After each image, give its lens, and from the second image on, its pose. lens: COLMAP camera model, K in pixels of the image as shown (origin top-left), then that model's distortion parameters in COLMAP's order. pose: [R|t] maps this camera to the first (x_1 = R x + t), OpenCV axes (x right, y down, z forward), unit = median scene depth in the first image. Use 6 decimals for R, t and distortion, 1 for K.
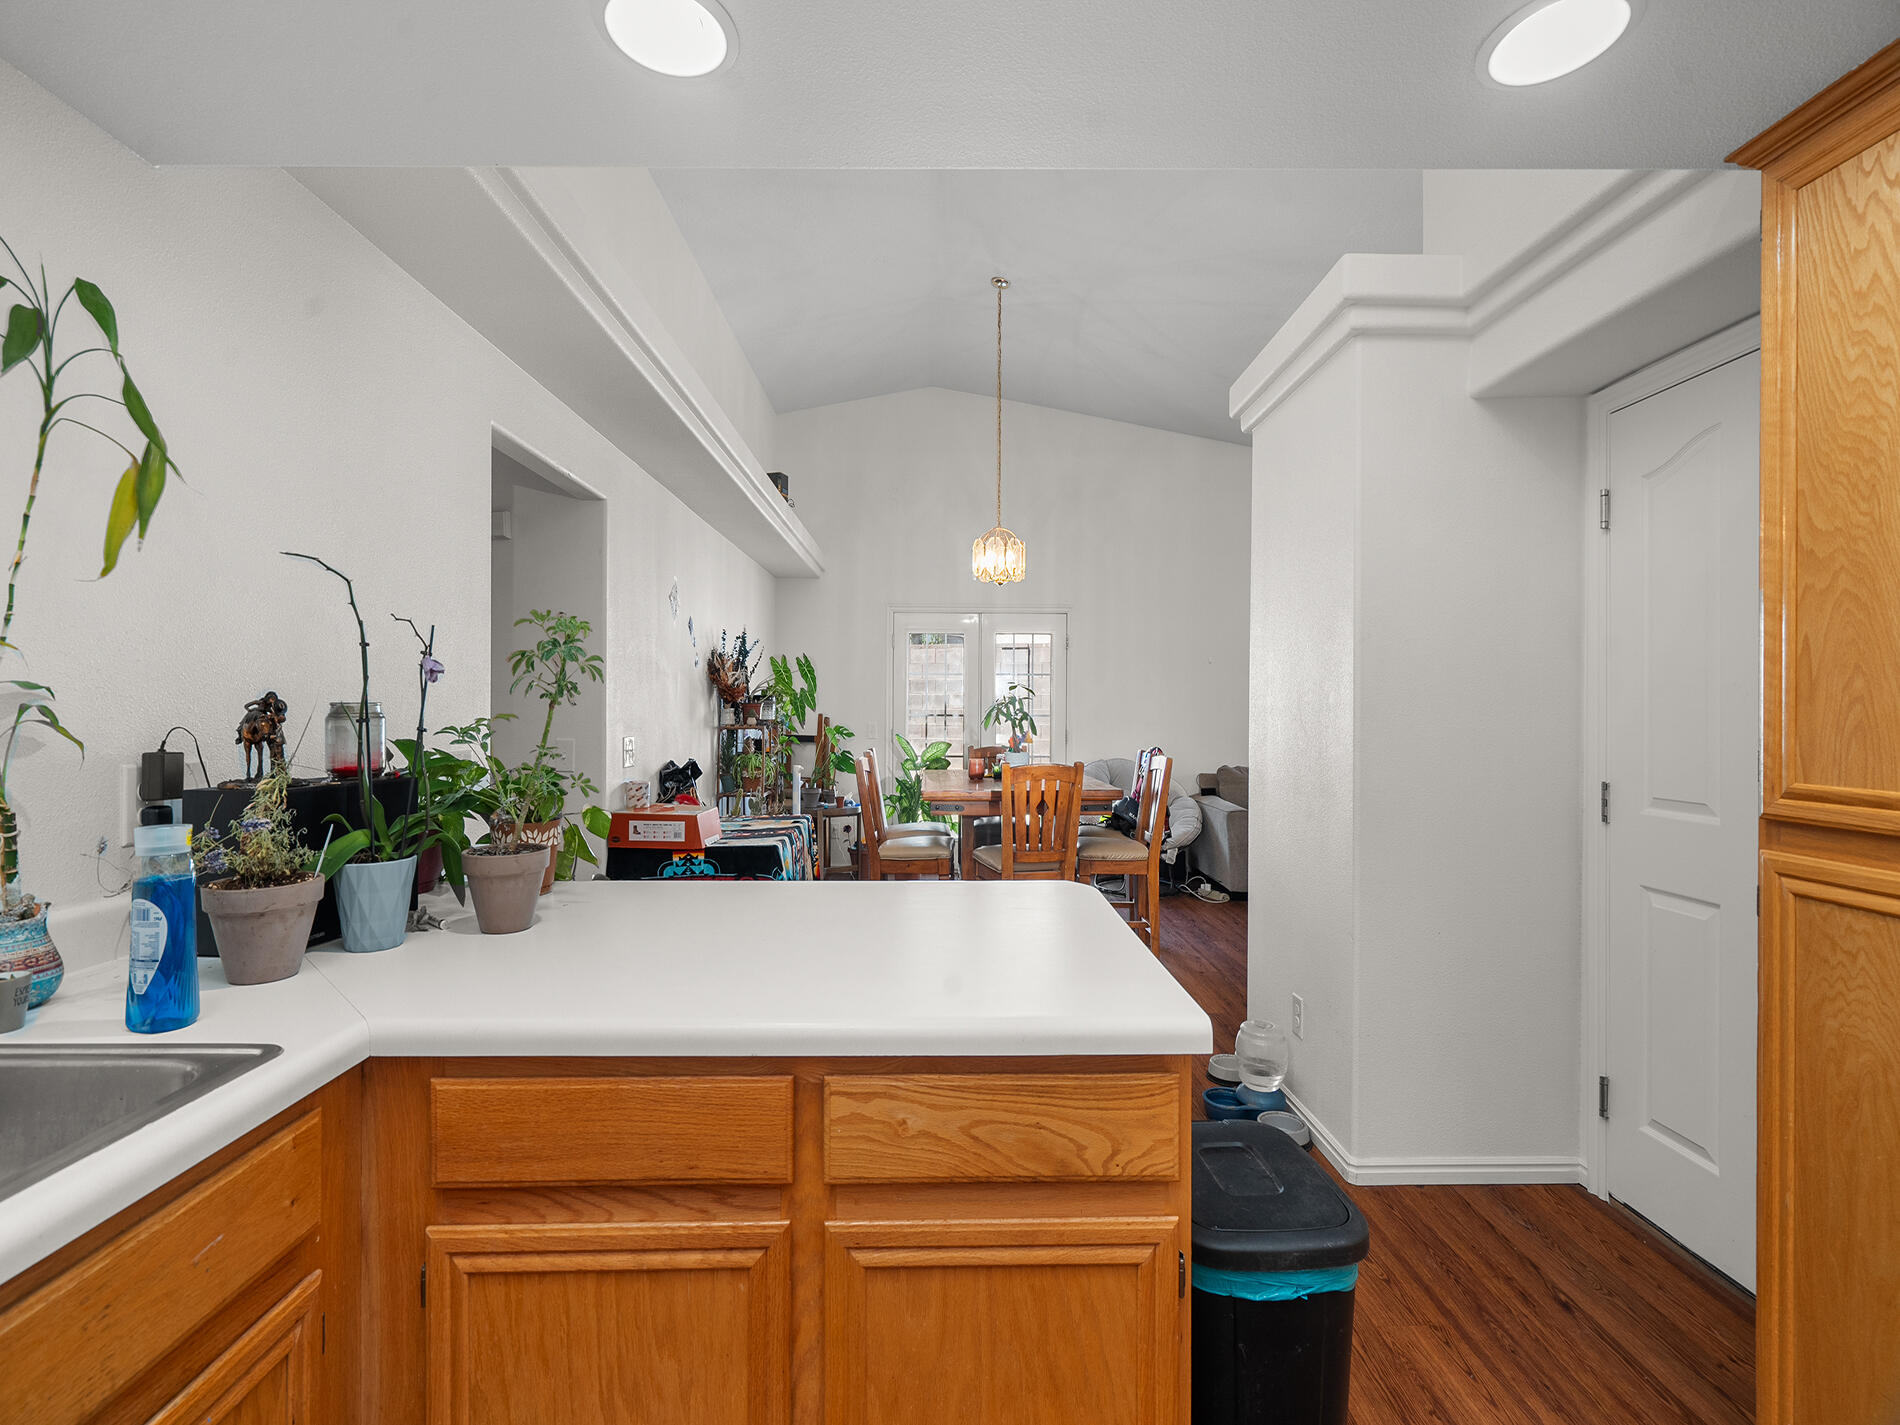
lens RADIAL K [[868.1, 0, 948.2], [0, 868.1, 709.0], [0, 0, 1]] dist [-0.000759, 0.000873]
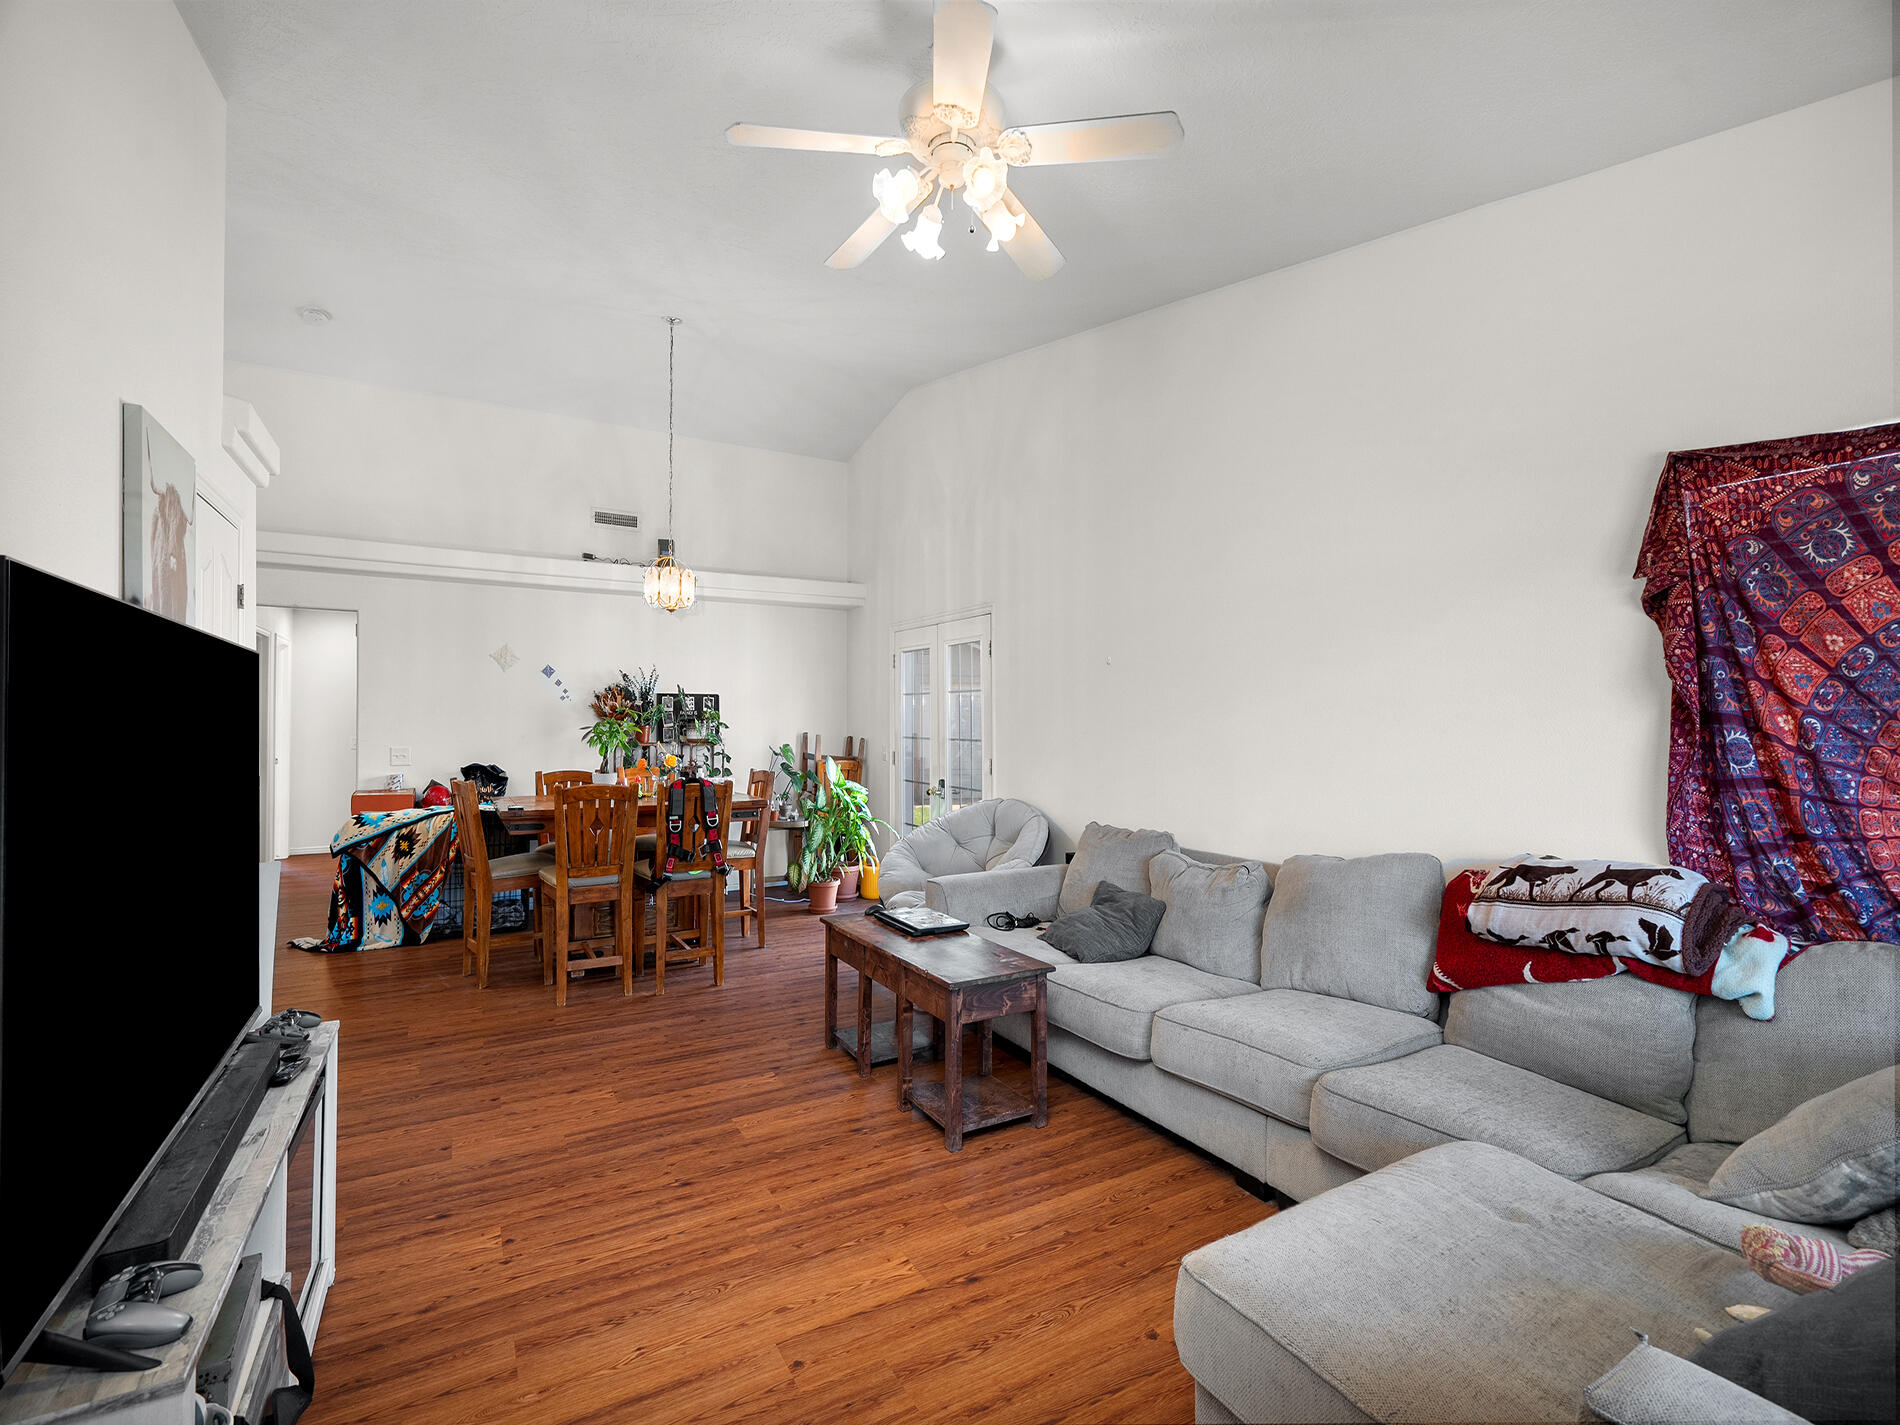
lens RADIAL K [[855.0, 0, 948.9], [0, 855.0, 708.8], [0, 0, 1]] dist [-0.002397, 0.000157]
pose [[0.487079, -0.015316, -0.873223, 1.859172], [-0.002600, 0.999816, -0.018987, -0.014162], [0.873354, 0.011518, 0.486950, 1.311614]]
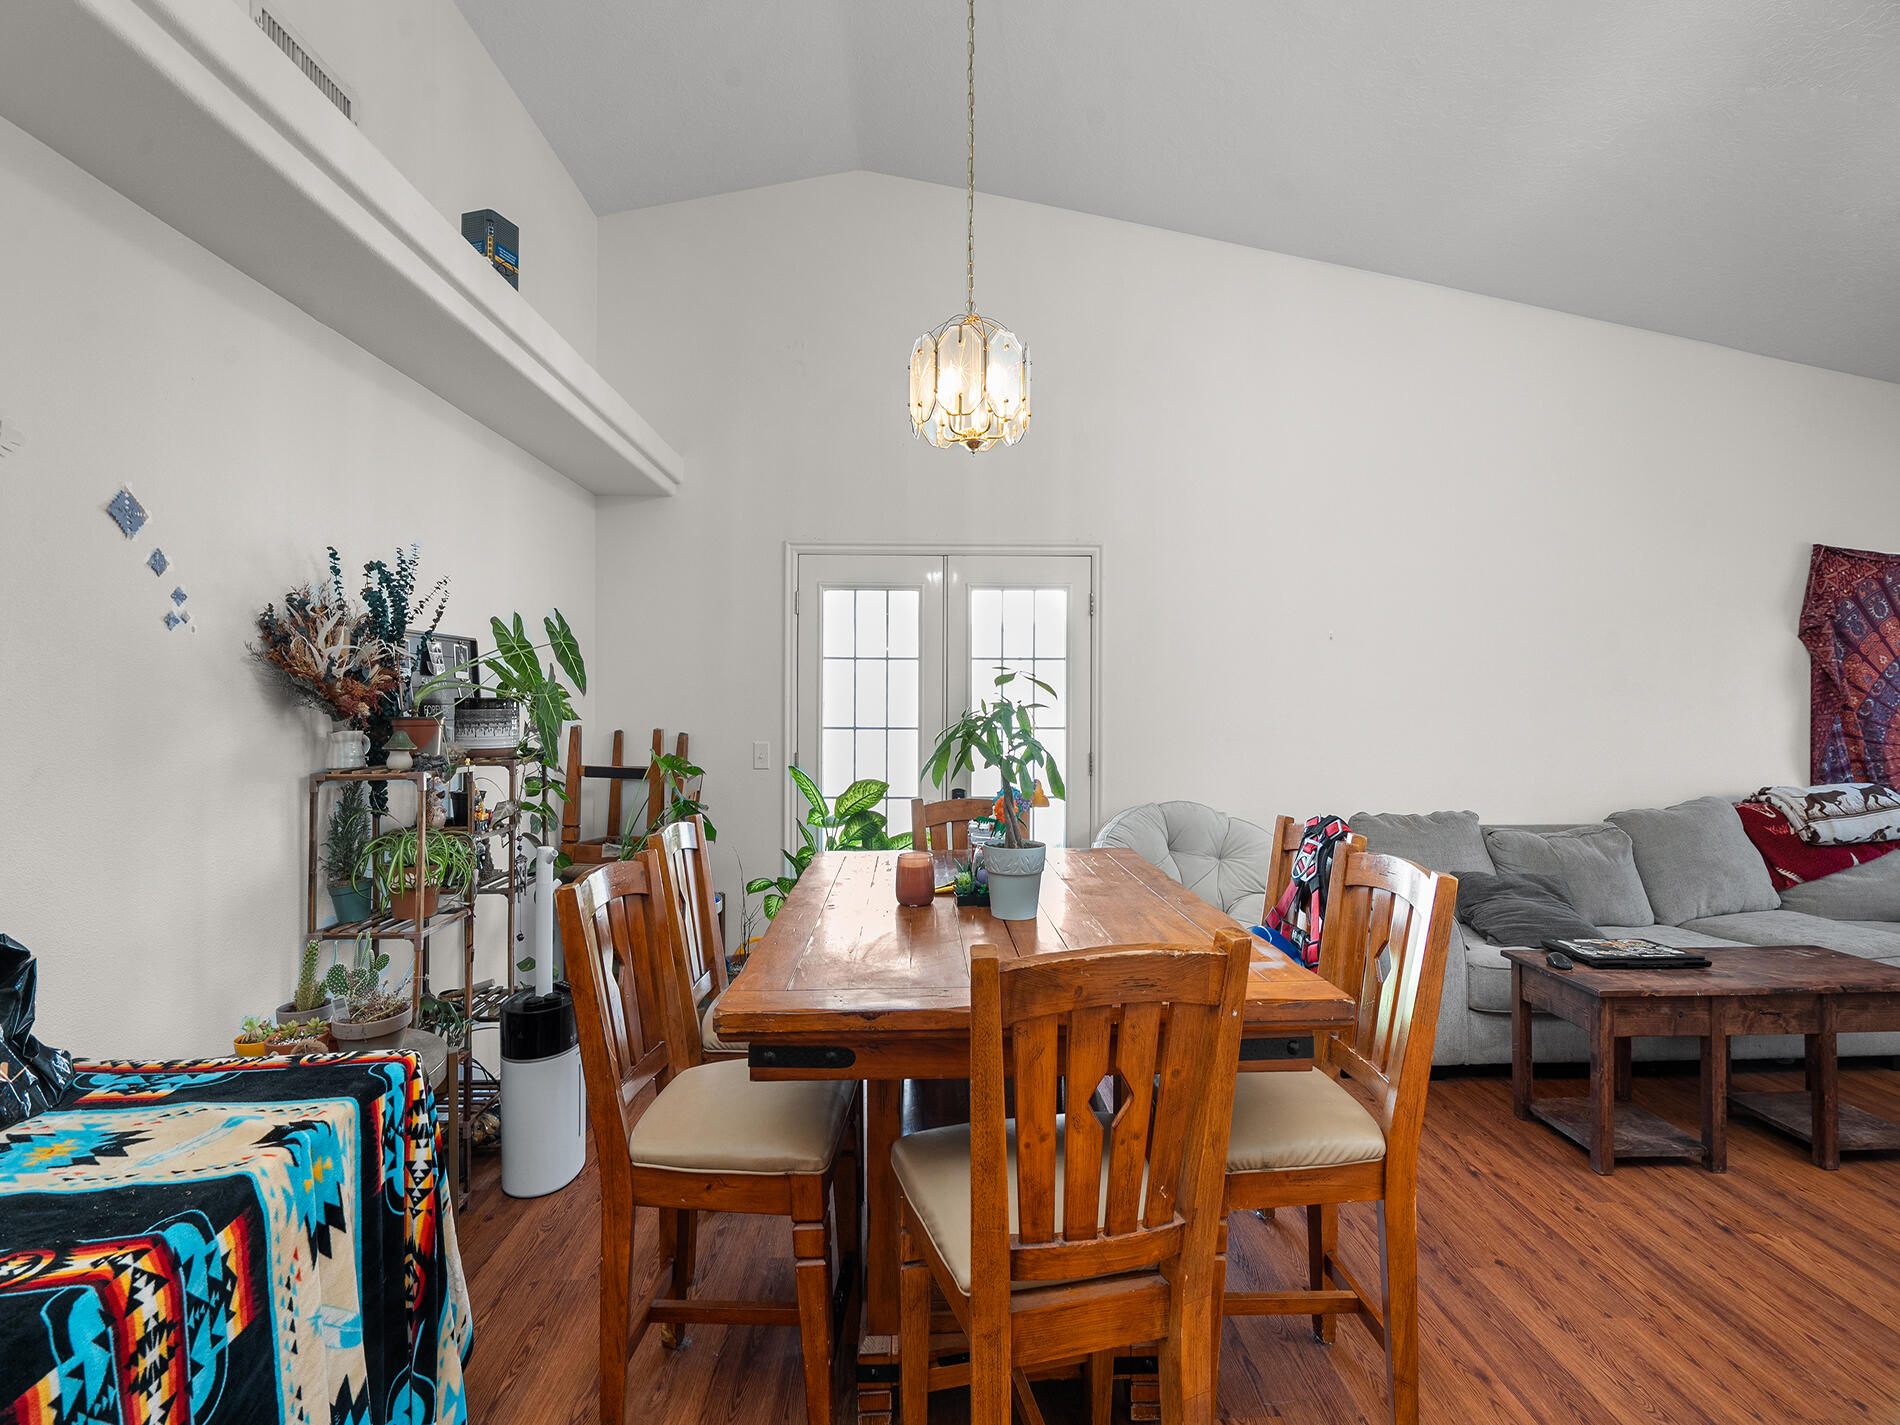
lens RADIAL K [[855.0, 0, 948.9], [0, 855.0, 708.8], [0, 0, 1]] dist [-0.002397, 0.000157]
pose [[0.999920, -0.004427, 0.011838, 0.068315], [0.004344, 0.999966, 0.007078, -0.021803], [-0.011869, -0.007026, 0.999905, 0.934052]]
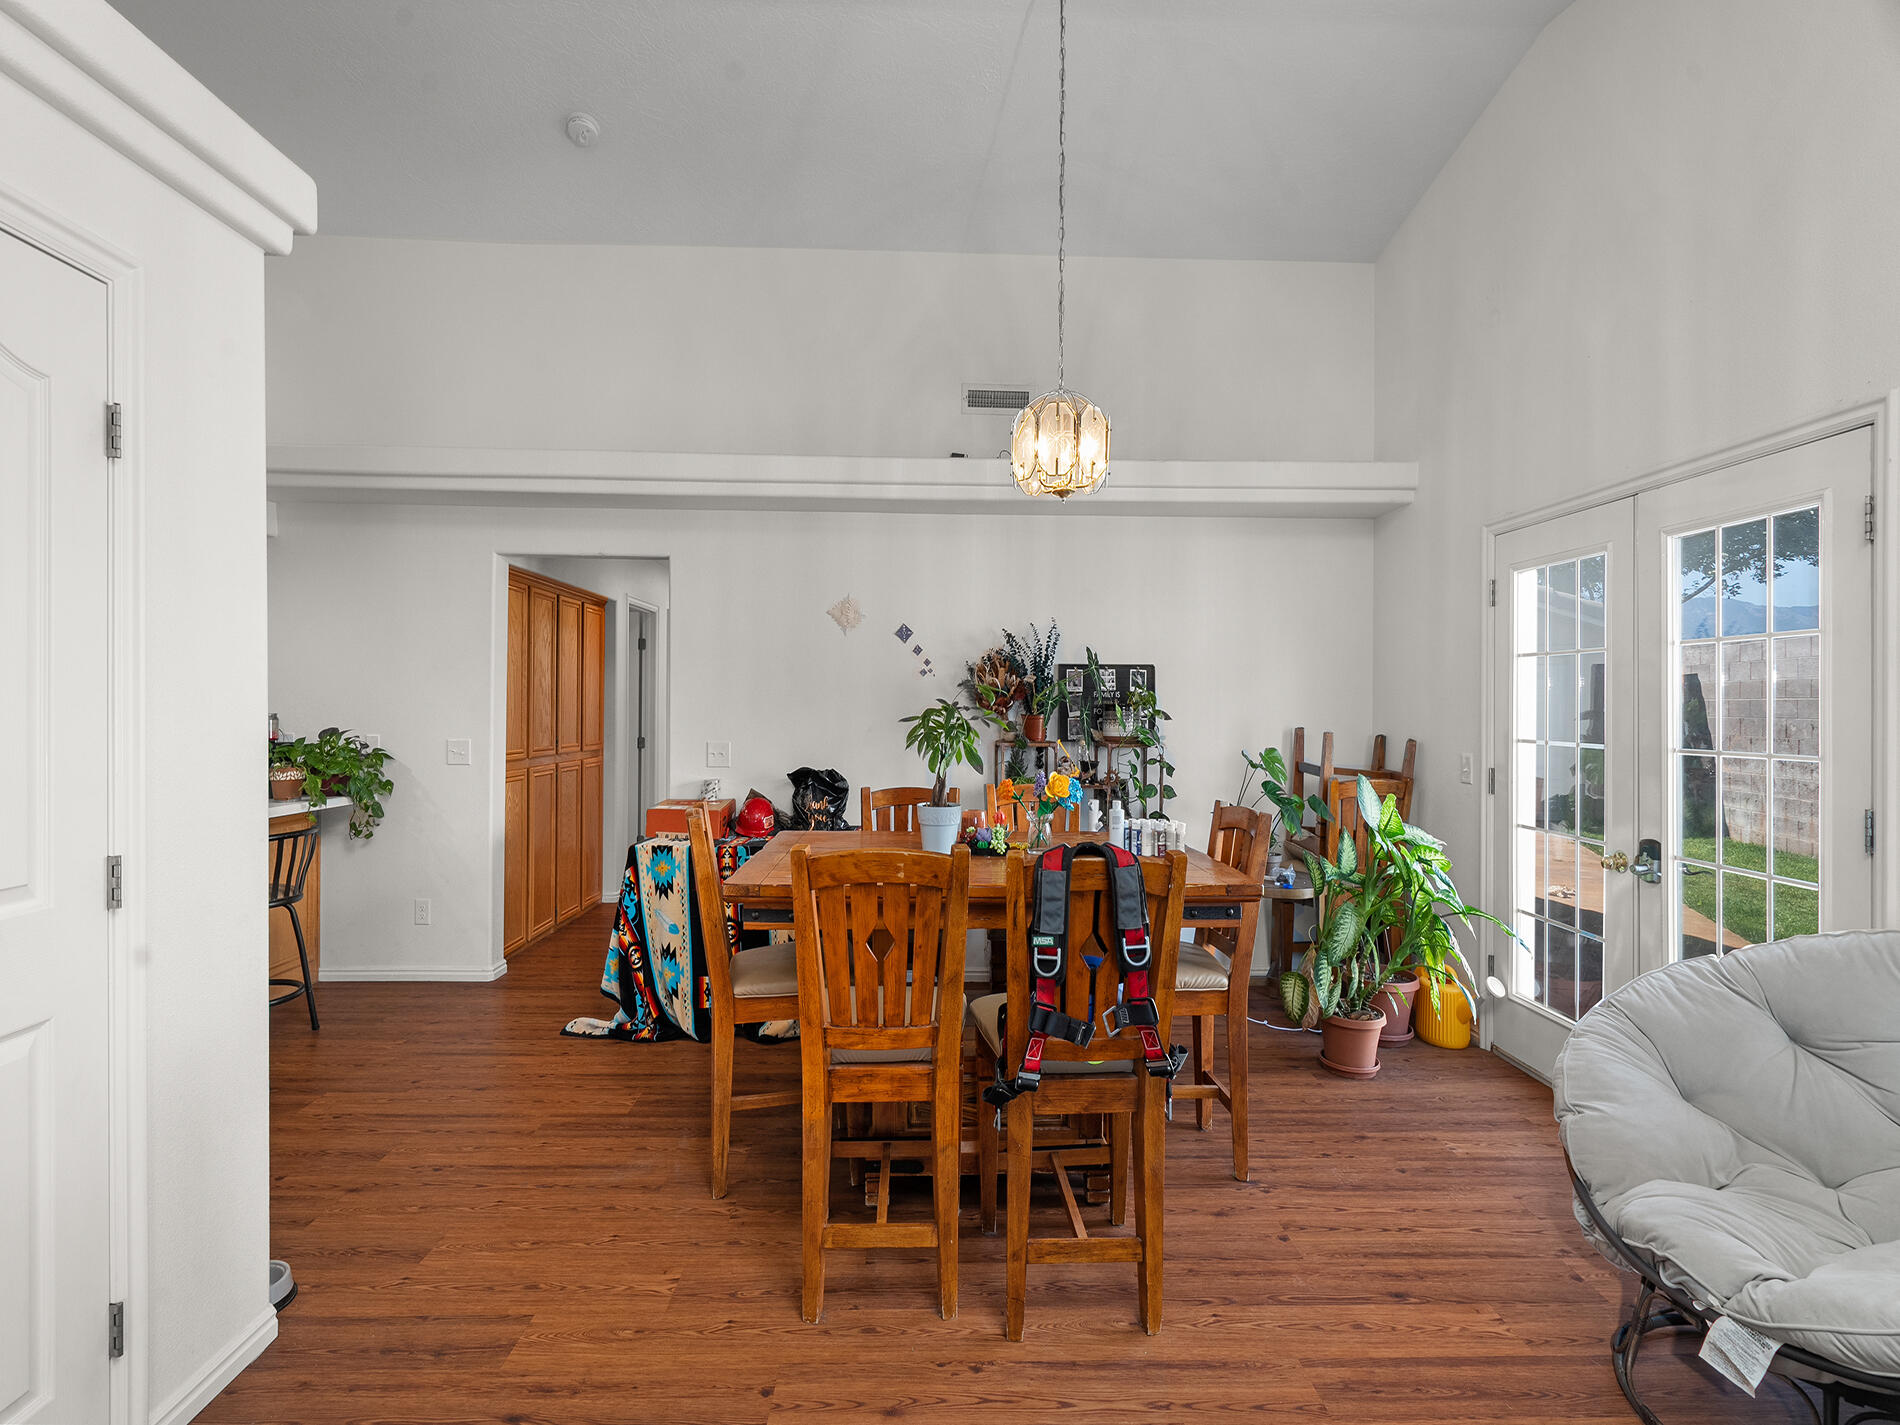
lens RADIAL K [[865.9, 0, 950.0], [0, 865.9, 712.5], [0, 0, 1]] dist [-0.001921, -0.000022]
pose [[0.012078, 0.003047, -0.999922, 0.991695], [-0.008040, 0.999963, 0.002950, -0.016614], [0.999895, 0.008004, 0.012102, 1.532190]]
